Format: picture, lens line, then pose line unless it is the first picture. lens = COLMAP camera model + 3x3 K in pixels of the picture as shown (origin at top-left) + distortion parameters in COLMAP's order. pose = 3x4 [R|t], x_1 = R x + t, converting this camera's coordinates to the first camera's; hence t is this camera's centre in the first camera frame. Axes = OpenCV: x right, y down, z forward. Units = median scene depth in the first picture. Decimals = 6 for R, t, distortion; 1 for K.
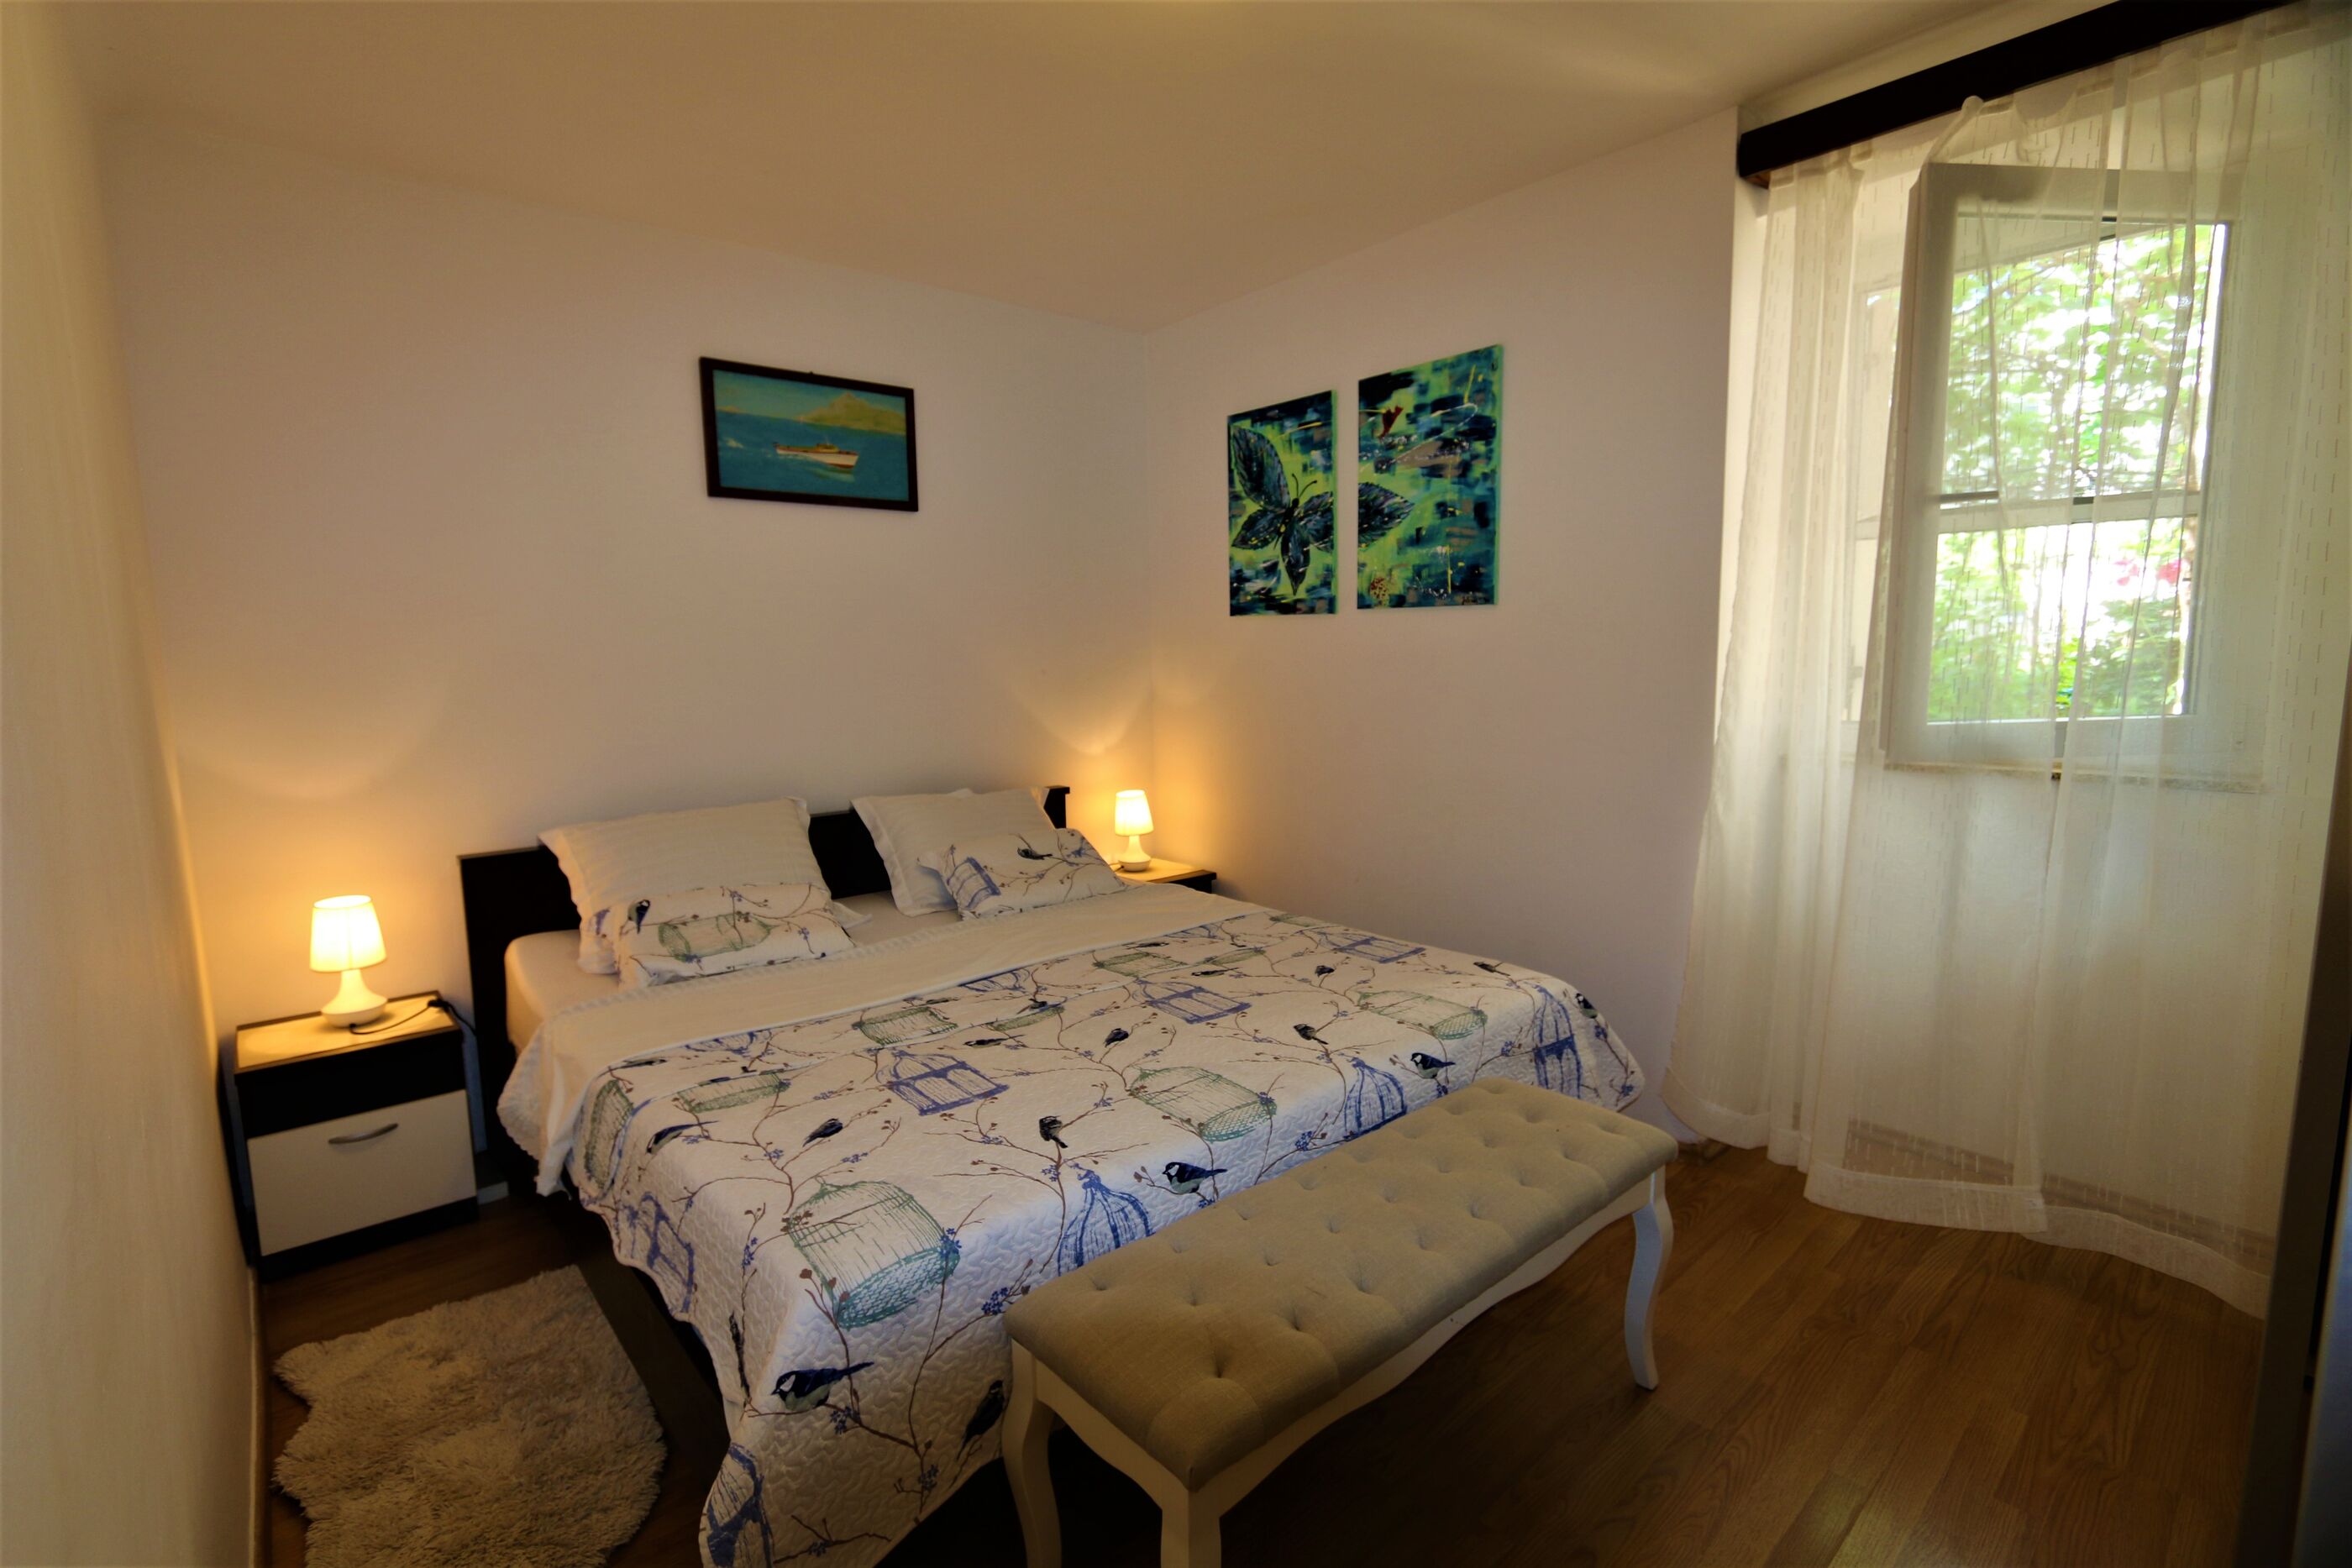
lens RADIAL K [[1073.4, 0, 1153.4], [0, 1073.4, 783.0], [0, 0, 1]] dist [-0.018246, 0.002321]
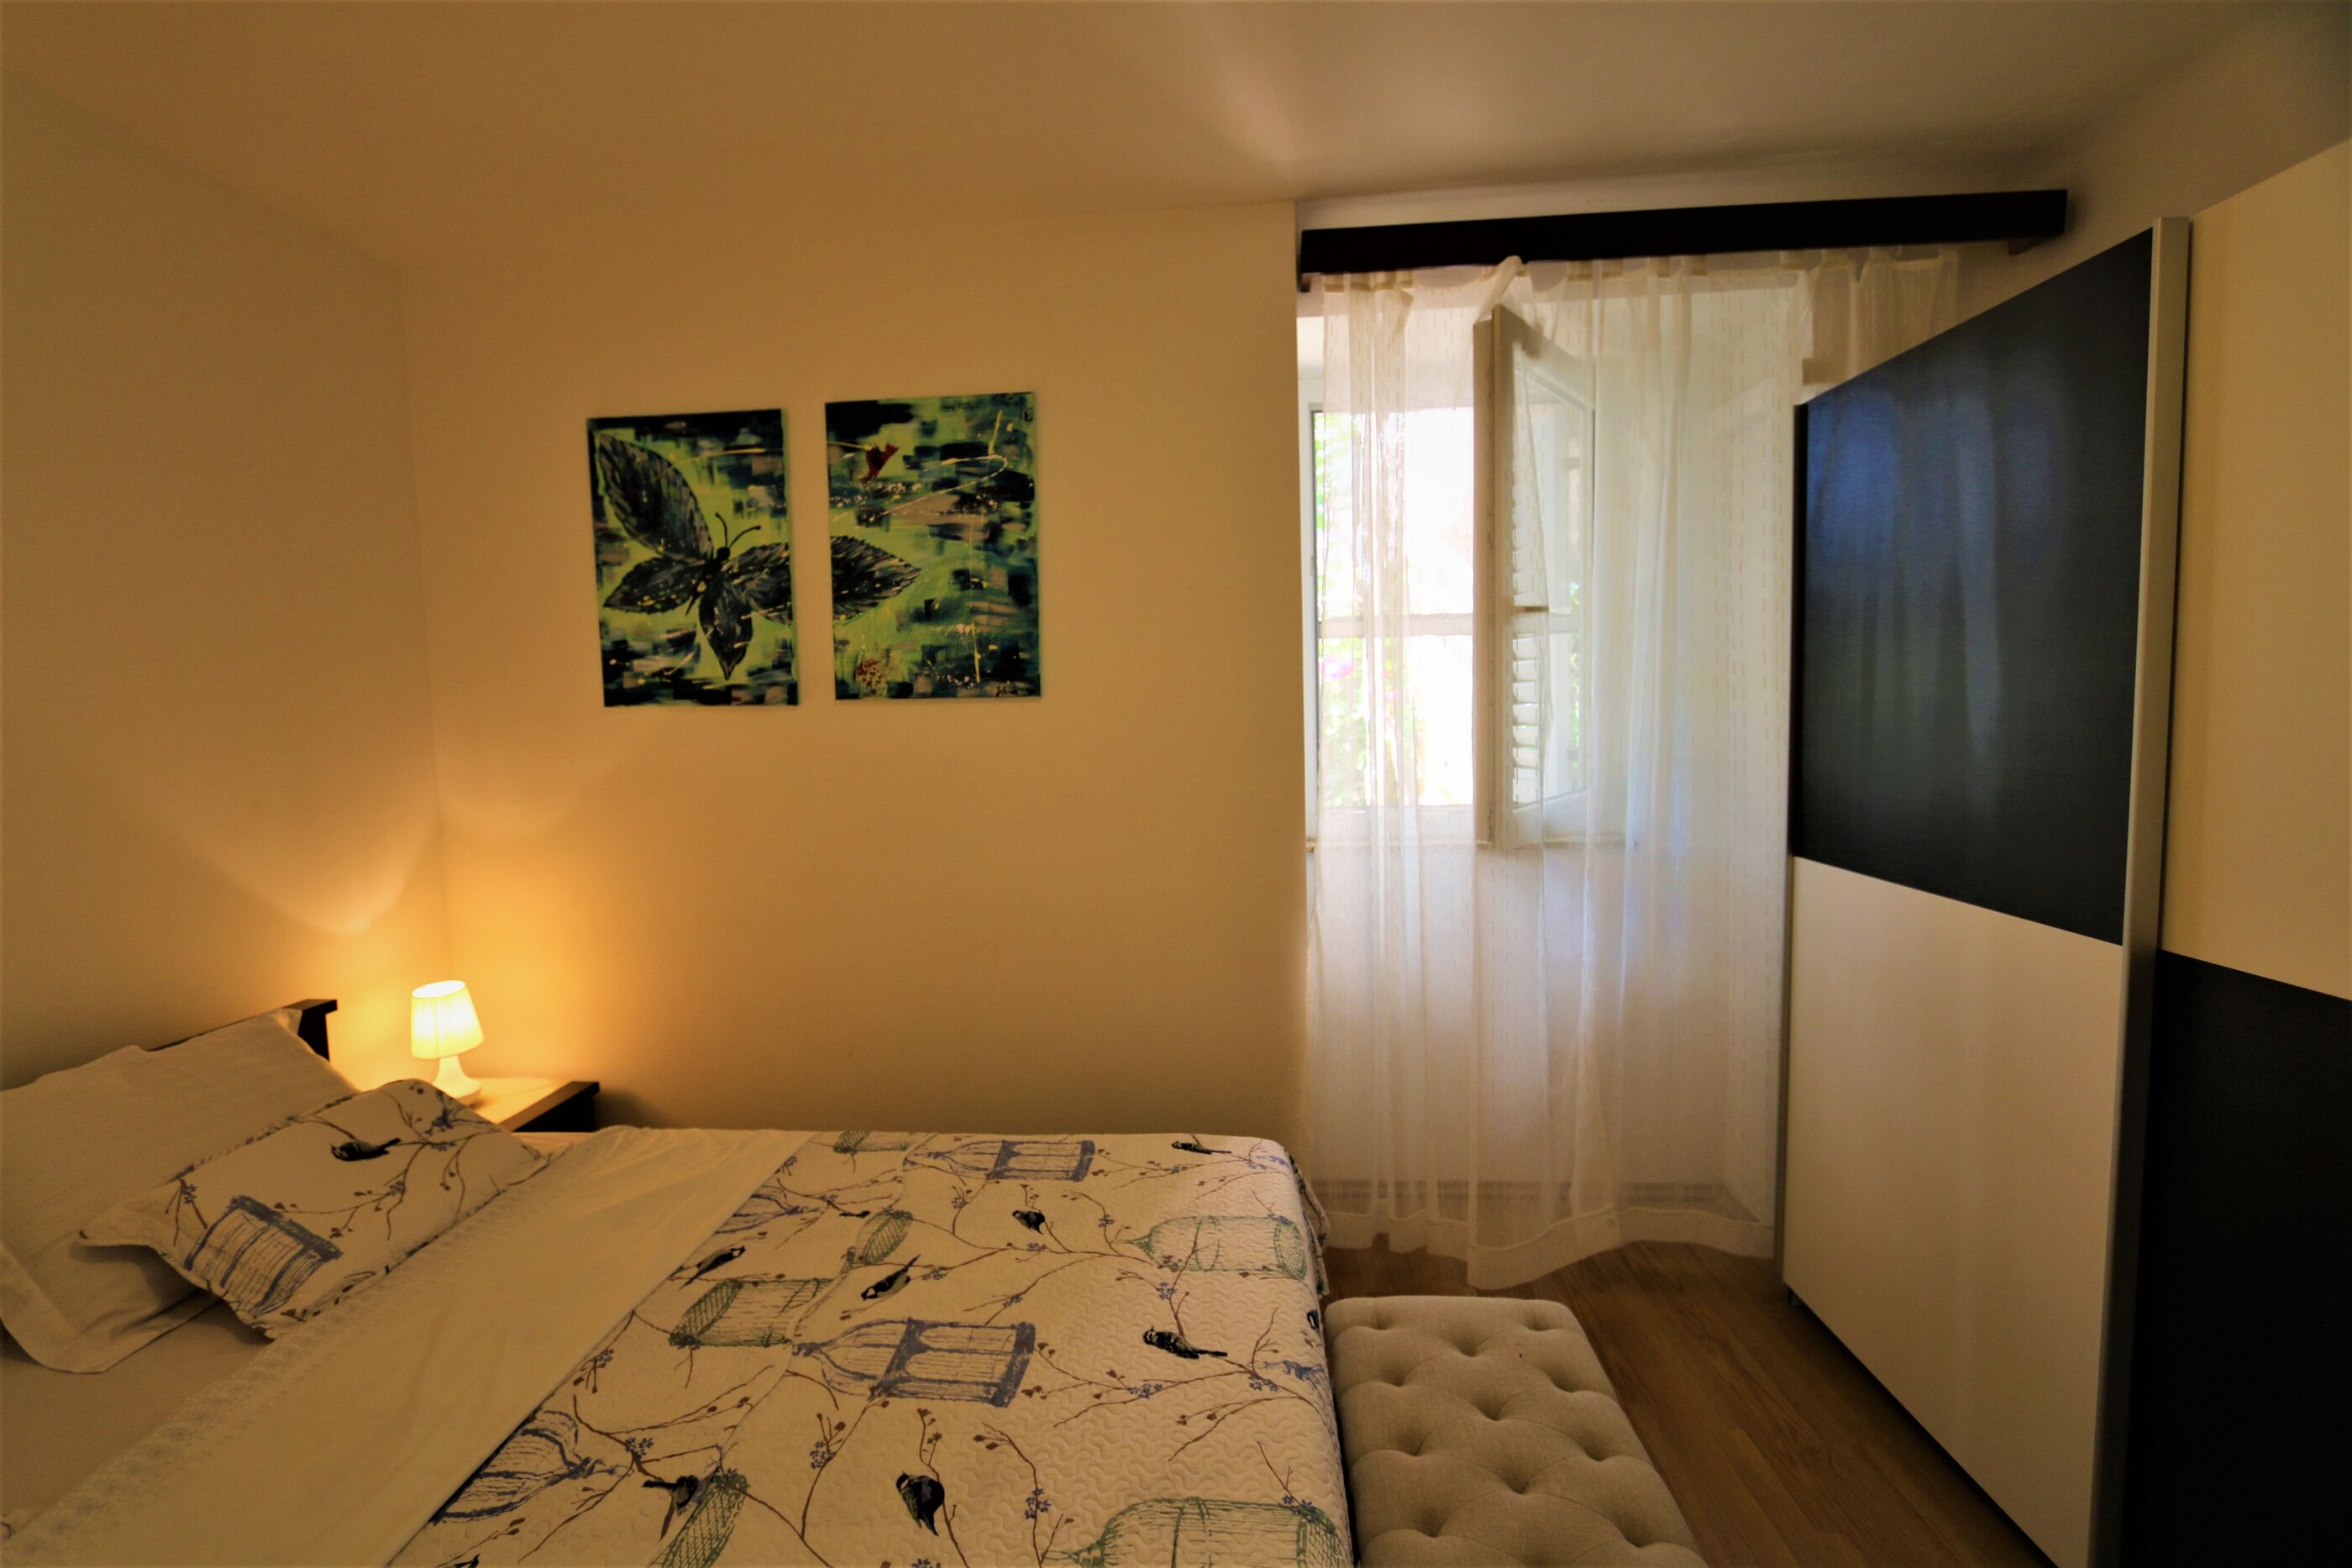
lens RADIAL K [[1073.4, 0, 1153.4], [0, 1073.4, 783.0], [0, 0, 1]] dist [-0.018246, 0.002321]
pose [[0.700086, -0.051562, 0.712195, -0.211323], [0.101460, 0.994453, -0.027737, -0.063977], [-0.706814, 0.091678, 0.701434, 0.337636]]
